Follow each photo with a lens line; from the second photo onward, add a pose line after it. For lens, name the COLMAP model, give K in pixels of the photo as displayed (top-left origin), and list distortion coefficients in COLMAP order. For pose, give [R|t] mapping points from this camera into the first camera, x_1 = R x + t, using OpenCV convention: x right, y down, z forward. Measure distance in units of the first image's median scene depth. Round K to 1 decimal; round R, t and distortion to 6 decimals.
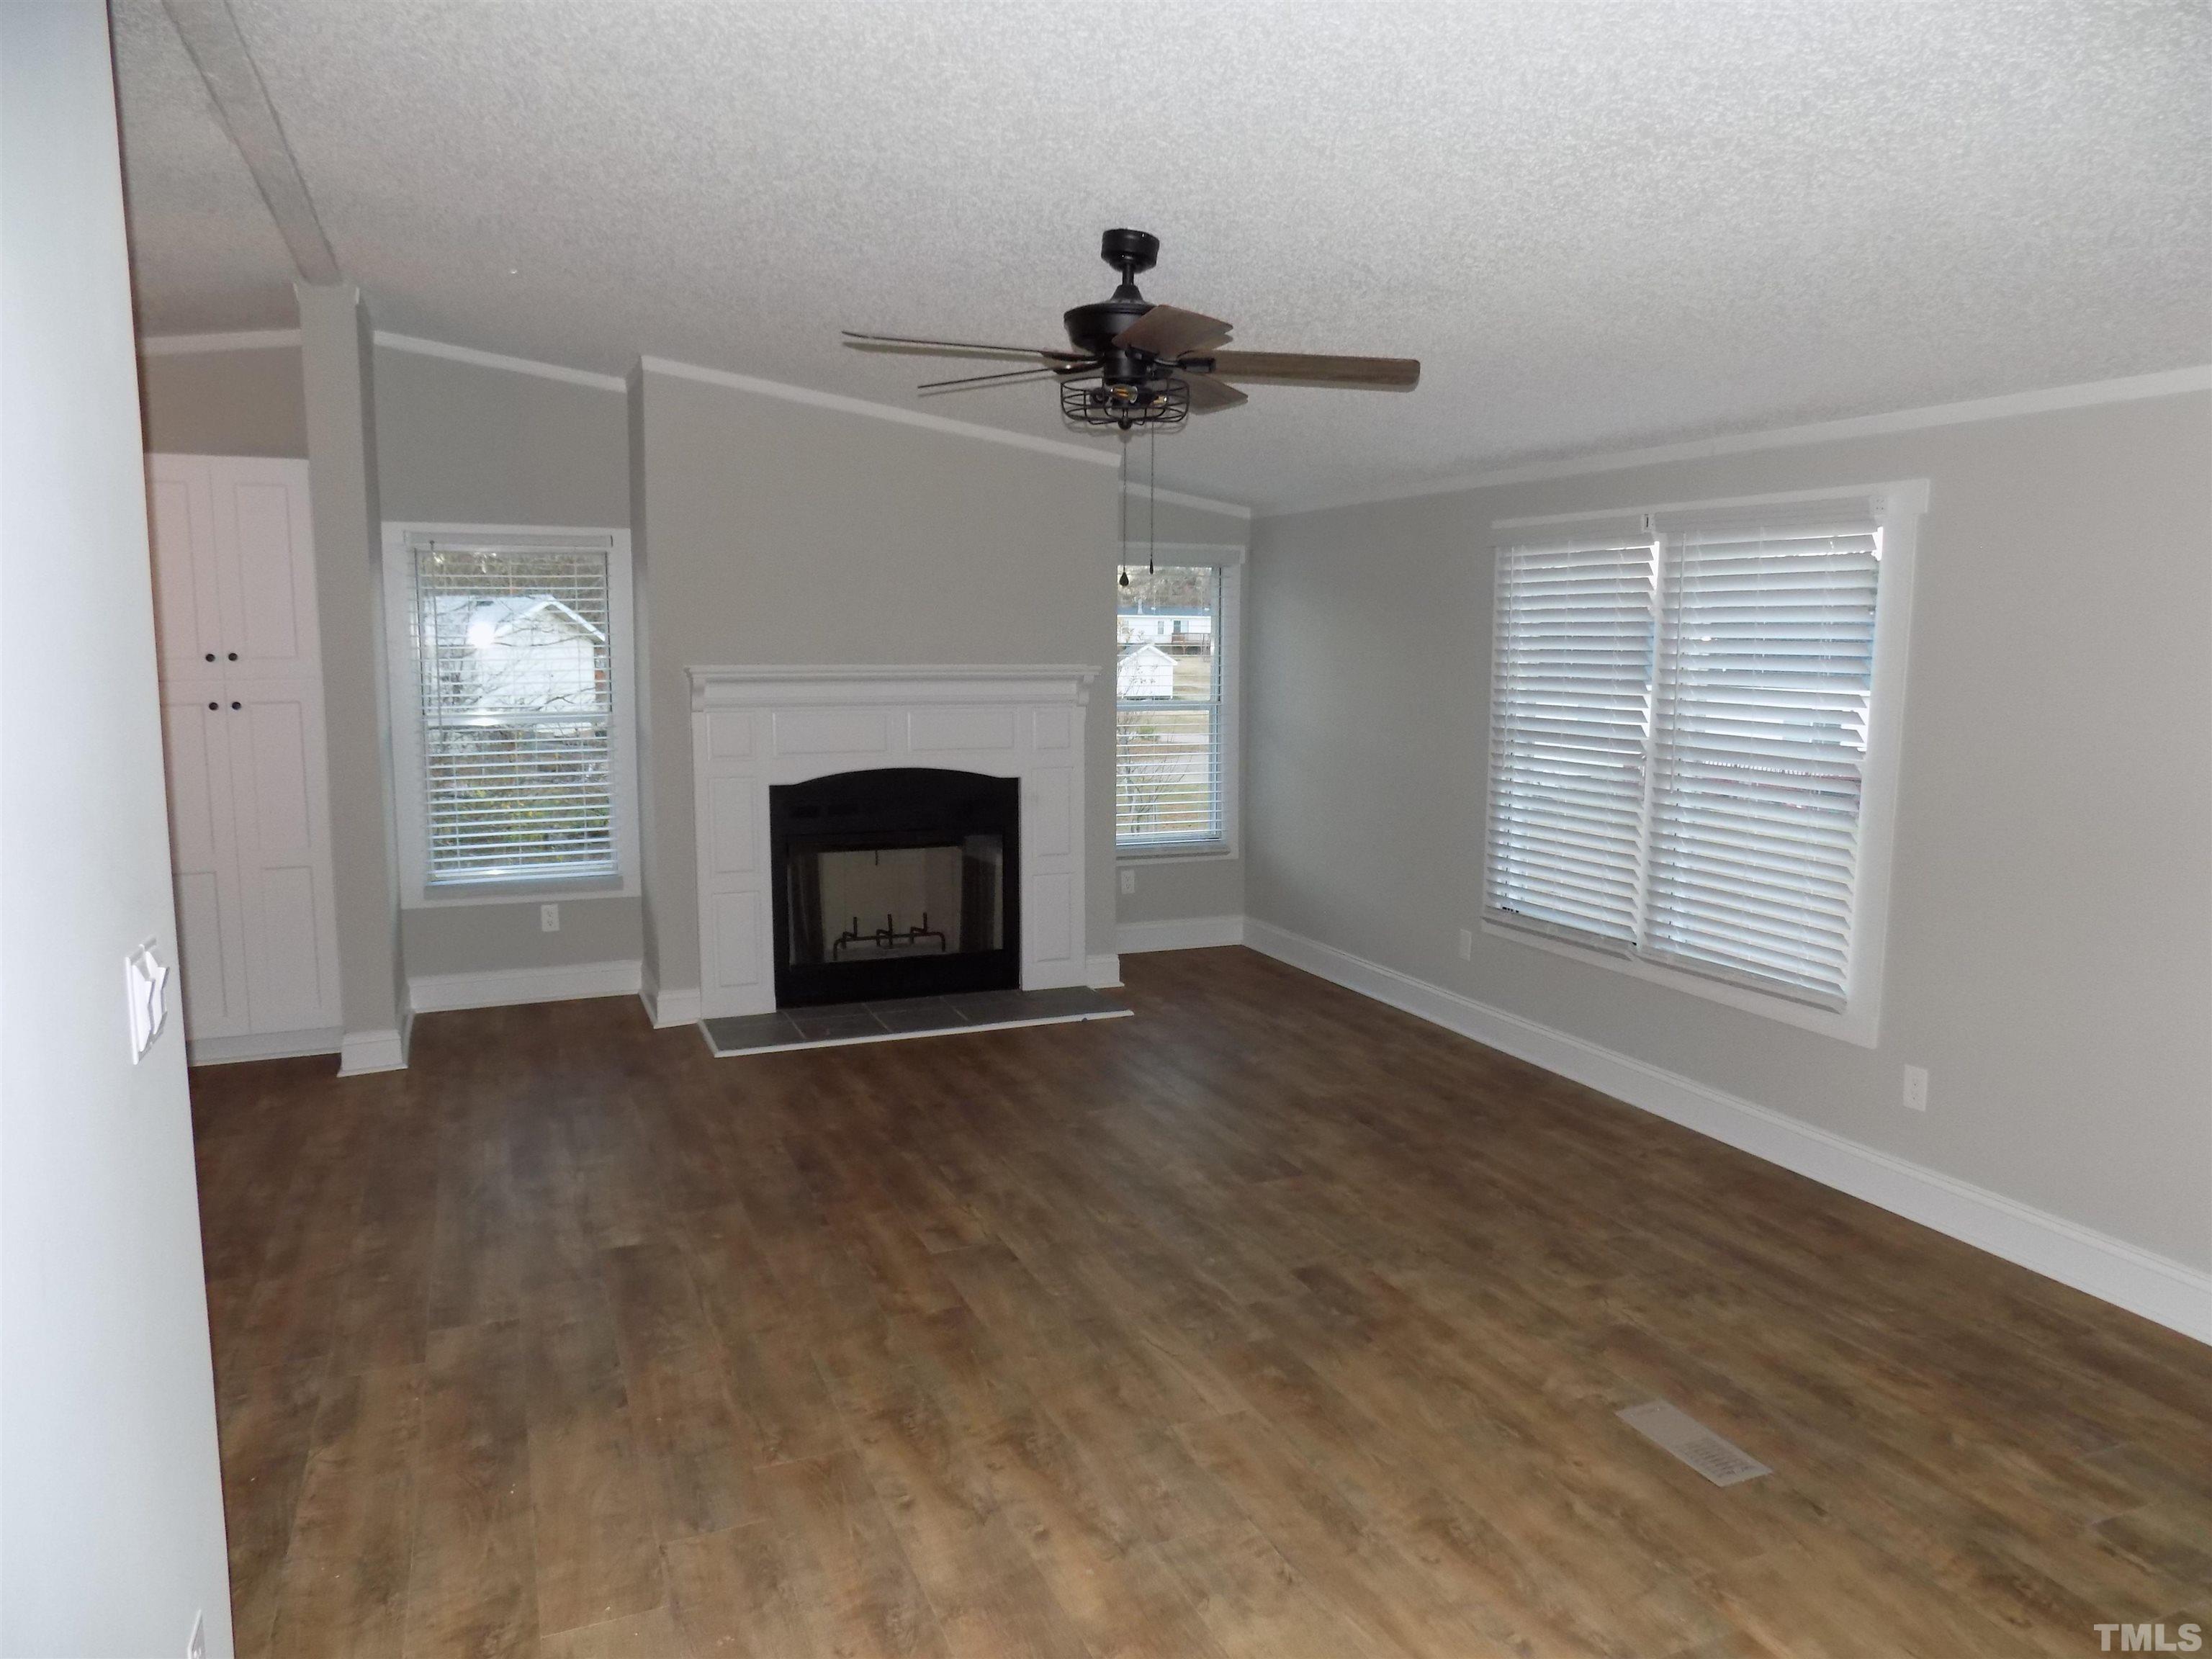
lens RADIAL K [[1492.9, 0, 1127.1], [0, 1492.9, 823.2], [0, 0, 1]] dist [-0.067318, 0.068691]
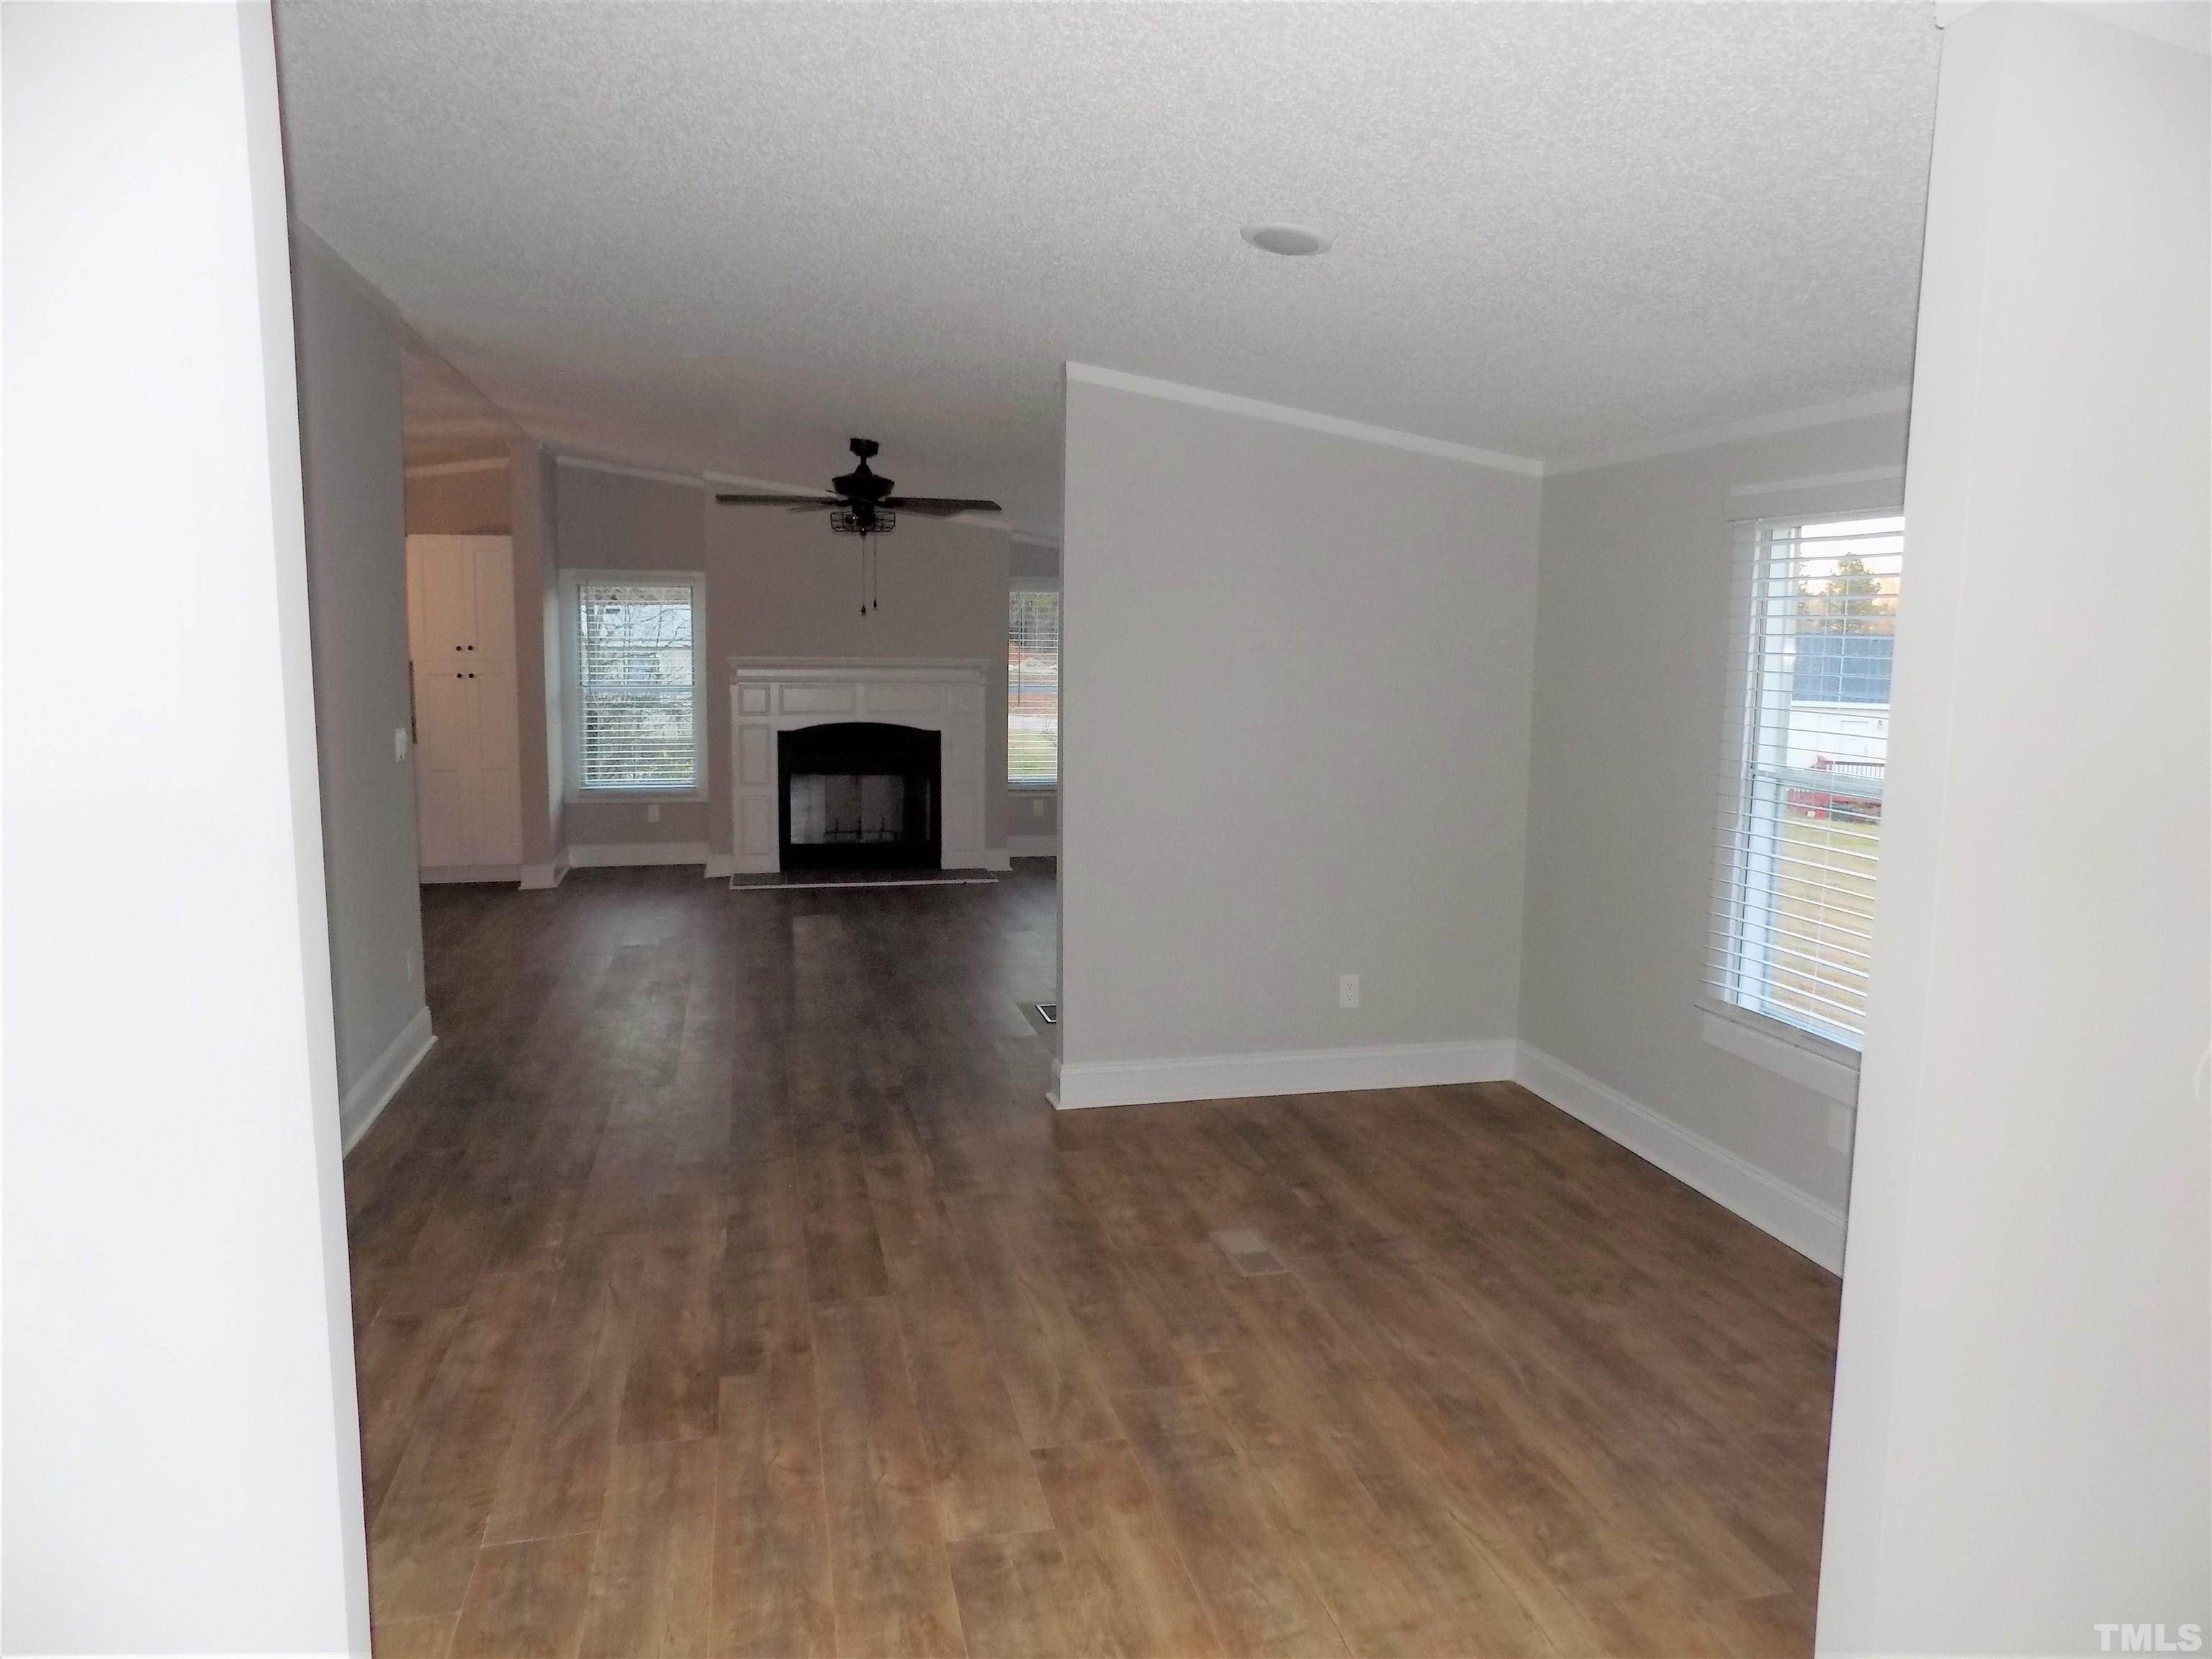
lens RADIAL K [[1474.6, 0, 1120.3], [0, 1474.6, 839.2], [0, 0, 1]] dist [-0.081849, 0.073793]
pose [[0.987607, 0.029555, -0.154138, 0.434519], [-0.028921, 0.999561, 0.006355, 0.082132], [0.154258, -0.001818, 0.988029, -0.600509]]
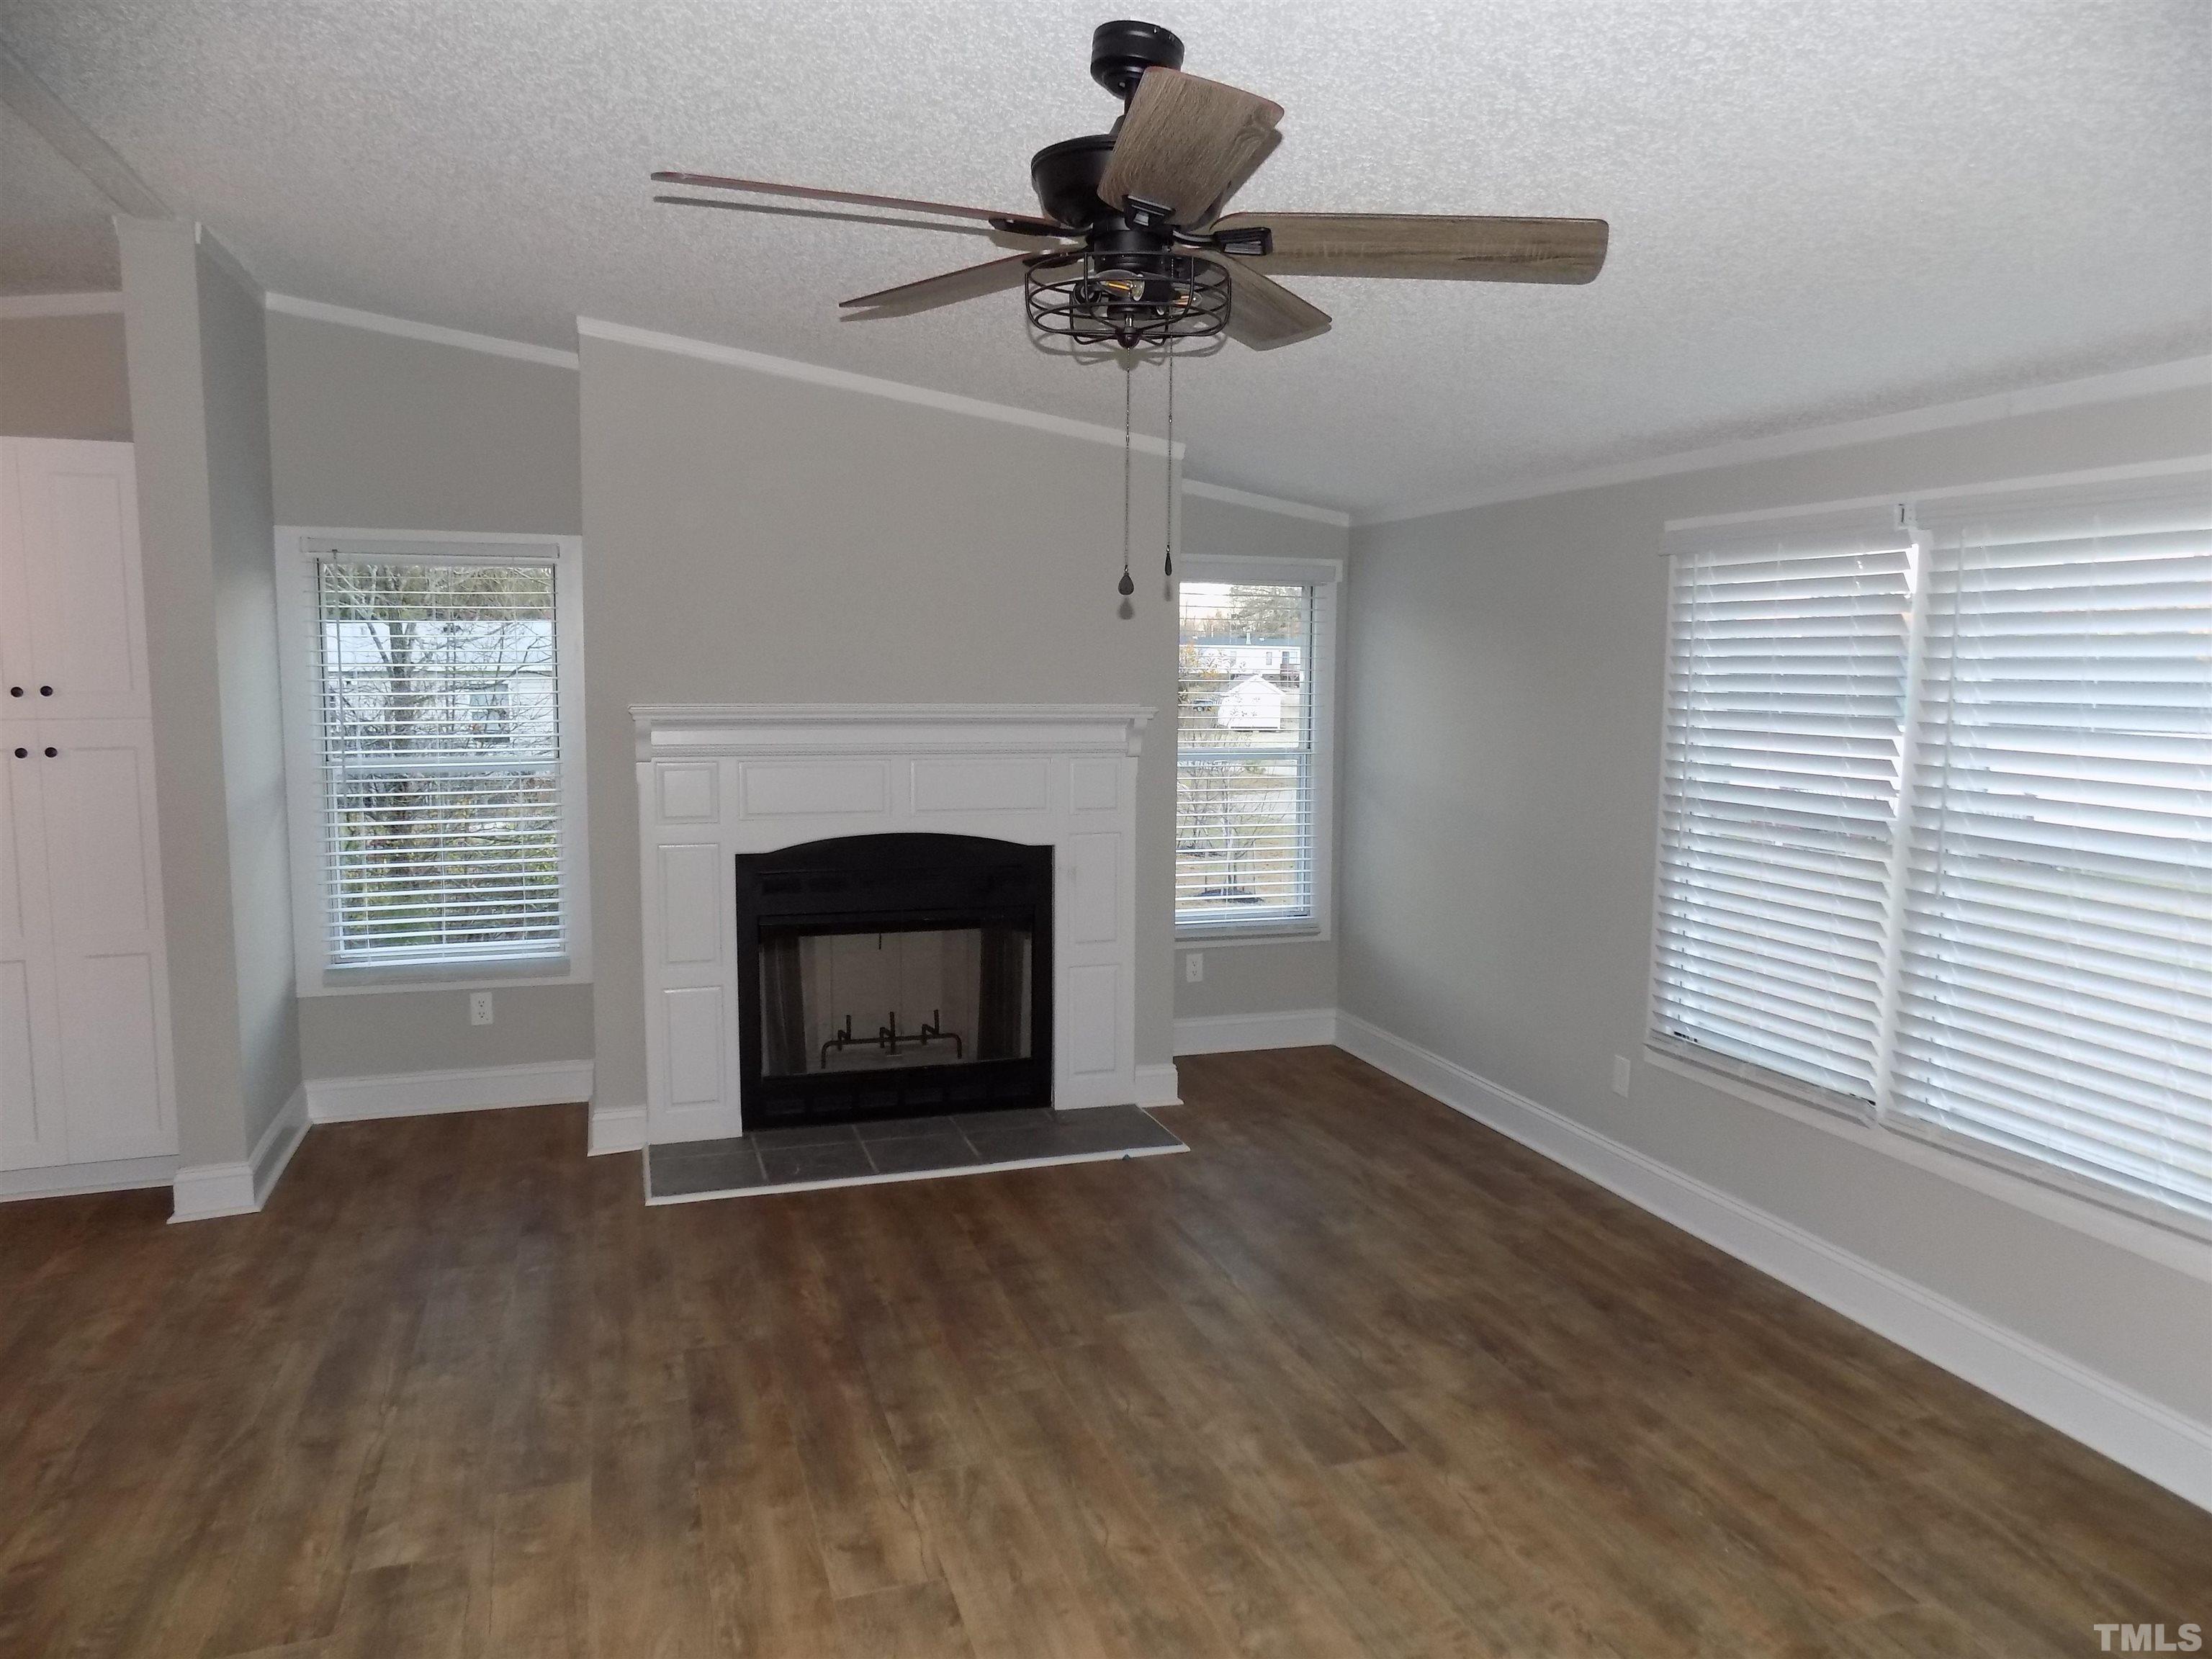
lens RADIAL K [[1492.9, 0, 1127.1], [0, 1492.9, 823.2], [0, 0, 1]] dist [-0.067318, 0.068691]
pose [[0.997386, 0.012265, -0.071208, 0.030232], [-0.013653, 0.999726, -0.019033, -0.034388], [0.070955, 0.019955, 0.997280, 0.250322]]
